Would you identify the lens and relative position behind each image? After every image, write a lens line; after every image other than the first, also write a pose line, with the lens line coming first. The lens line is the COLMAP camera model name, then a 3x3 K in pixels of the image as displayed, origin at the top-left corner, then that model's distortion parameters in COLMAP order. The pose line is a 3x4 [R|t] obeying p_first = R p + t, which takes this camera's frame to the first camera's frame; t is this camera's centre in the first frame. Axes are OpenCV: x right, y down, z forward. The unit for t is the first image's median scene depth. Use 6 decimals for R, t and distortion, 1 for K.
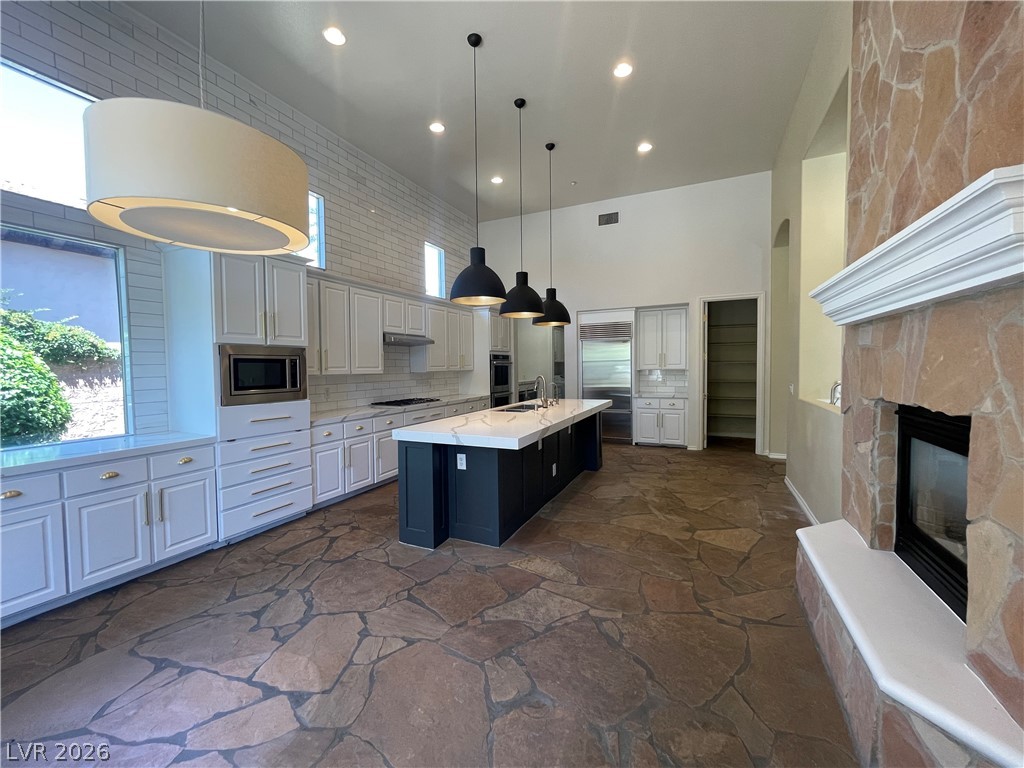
lens RADIAL K [[414.0, 0, 513.1], [0, 414.0, 383.1], [0, 0, 1]] dist [0.000376, 0.000469]
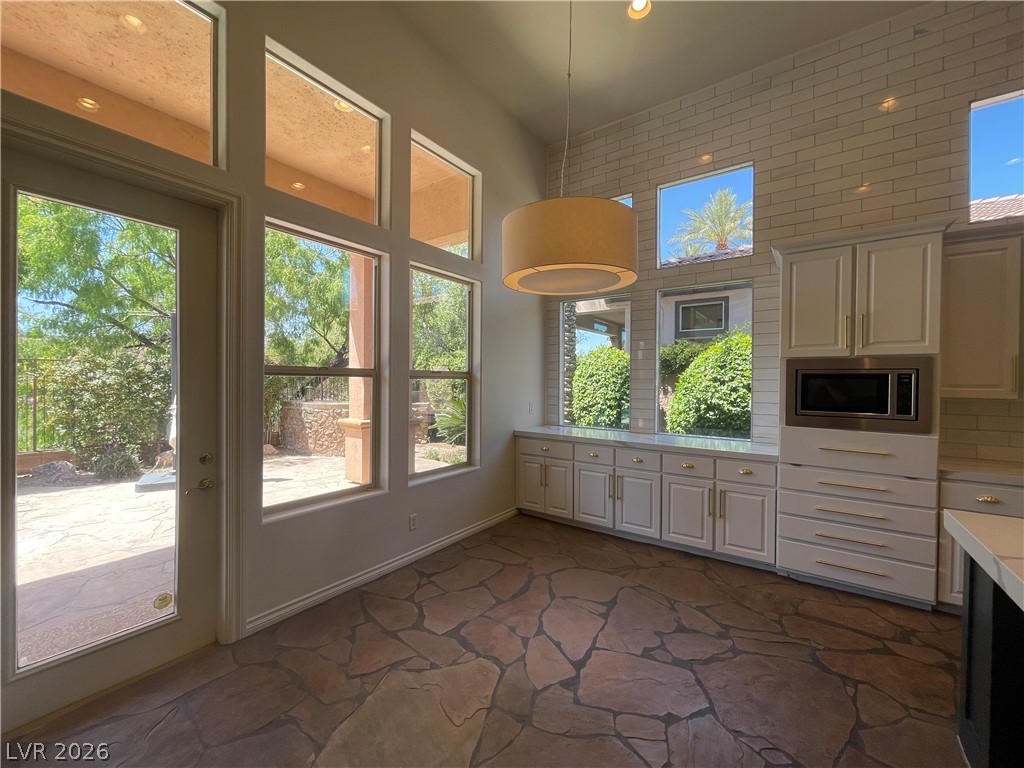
lens RADIAL K [[414.0, 0, 513.1], [0, 414.0, 383.1], [0, 0, 1]] dist [0.000376, 0.000469]
pose [[-0.184150, 0.015763, -0.982772, 0.333174], [-0.046455, 0.998614, 0.024722, -0.034006], [0.981800, 0.050208, -0.183163, 0.578194]]
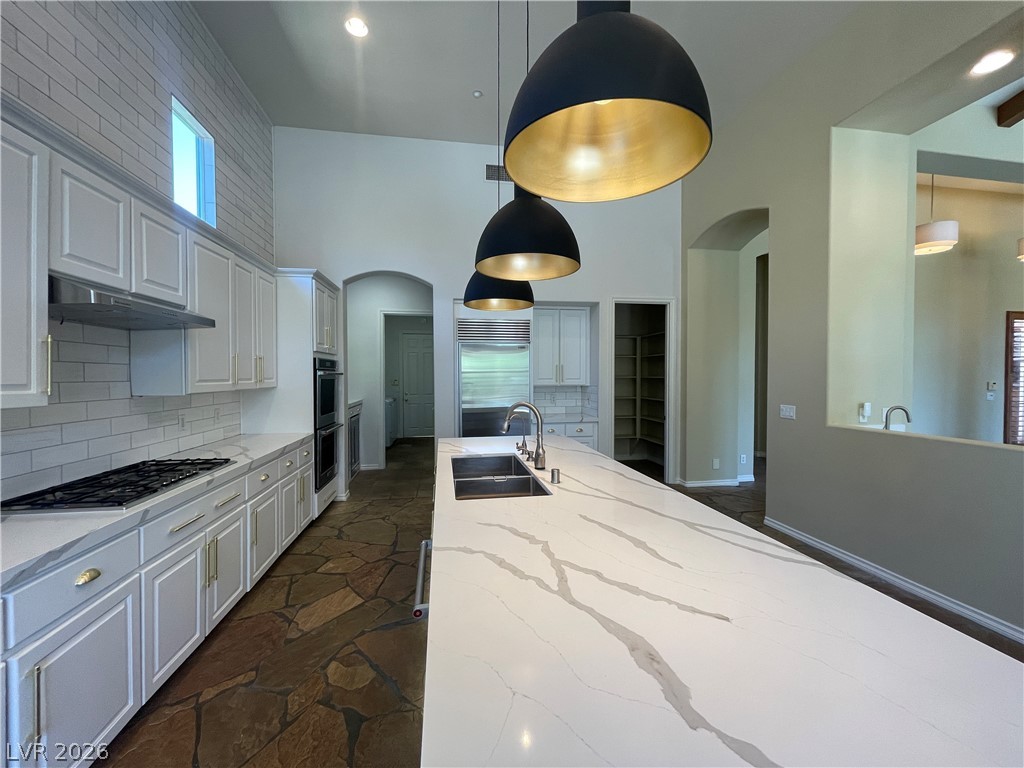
lens RADIAL K [[414.0, 0, 513.1], [0, 414.0, 383.1], [0, 0, 1]] dist [0.000376, 0.000469]
pose [[0.823432, 0.001016, 0.567414, -0.344123], [0.014423, 0.999638, -0.022721, -0.047280], [-0.567231, 0.026893, 0.823119, 0.930624]]
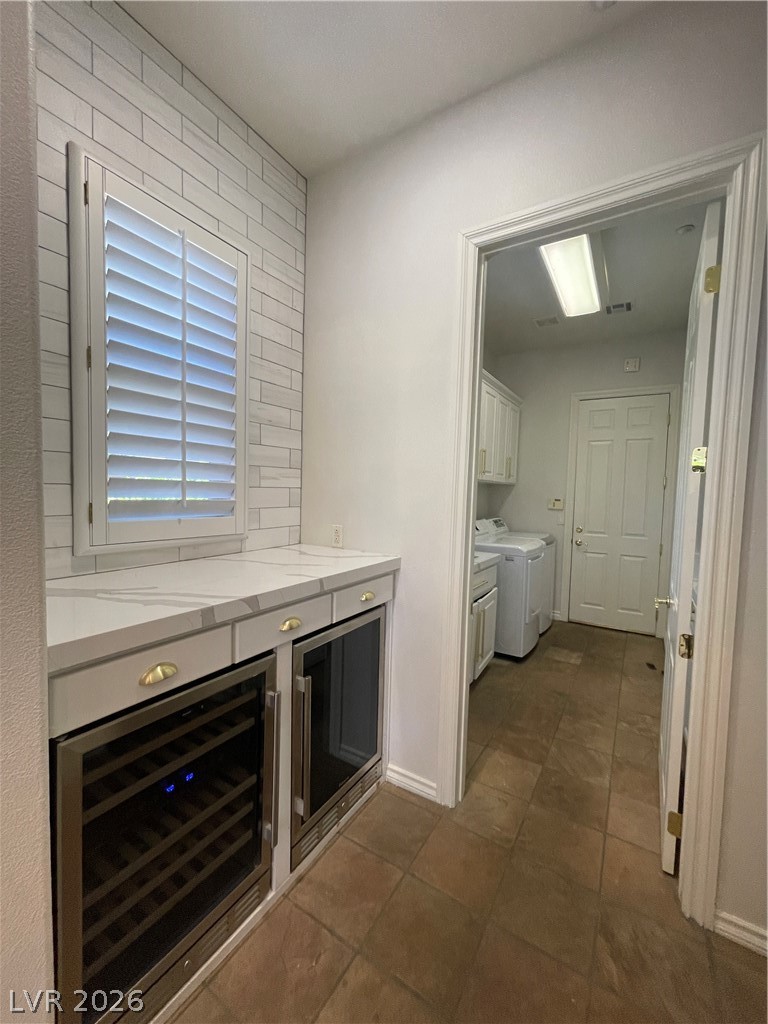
lens RADIAL K [[414.0, 0, 380.3], [0, 414.0, 513.0], [0, 0, 1]] dist [0.000376, 0.000469]
pose [[0.990666, 0.045732, -0.128409, 0.253317], [-0.044068, 0.998904, 0.015772, -0.099970], [0.128990, -0.009966, 0.991596, 2.425416]]
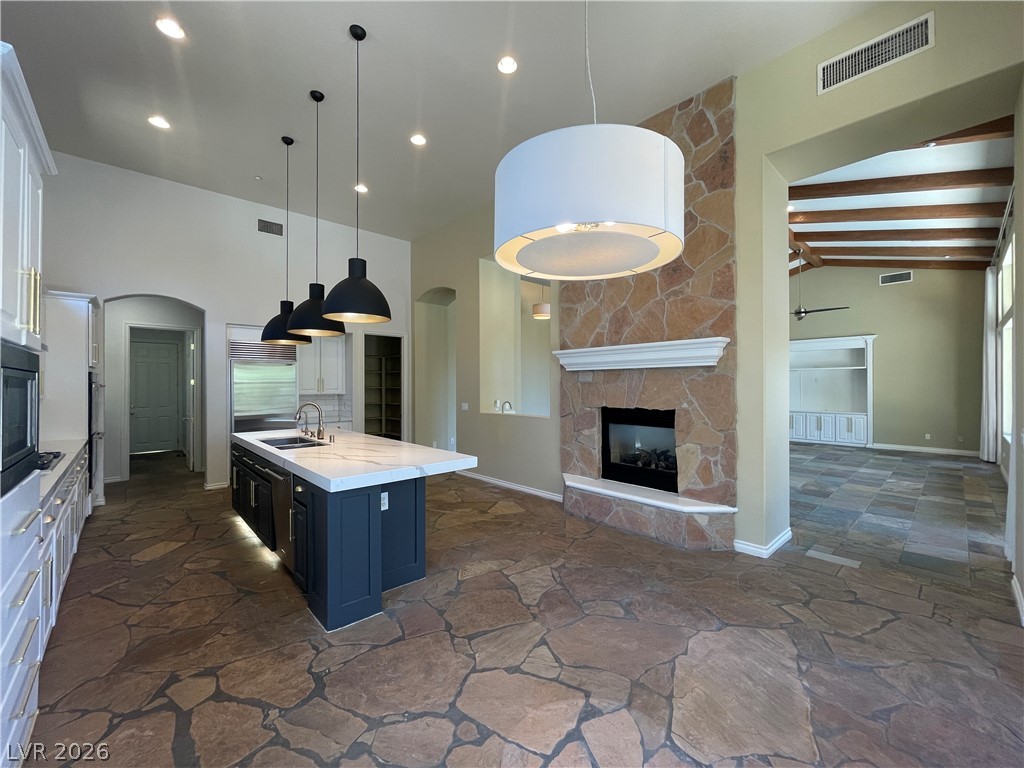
lens RADIAL K [[414.0, 0, 513.1], [0, 414.0, 383.1], [0, 0, 1]] dist [0.000376, 0.000469]
pose [[0.376644, 0.016022, 0.926220, -0.896600], [0.036749, 0.998805, -0.032221, -0.024089], [-0.925629, 0.046174, 0.375605, 0.428270]]
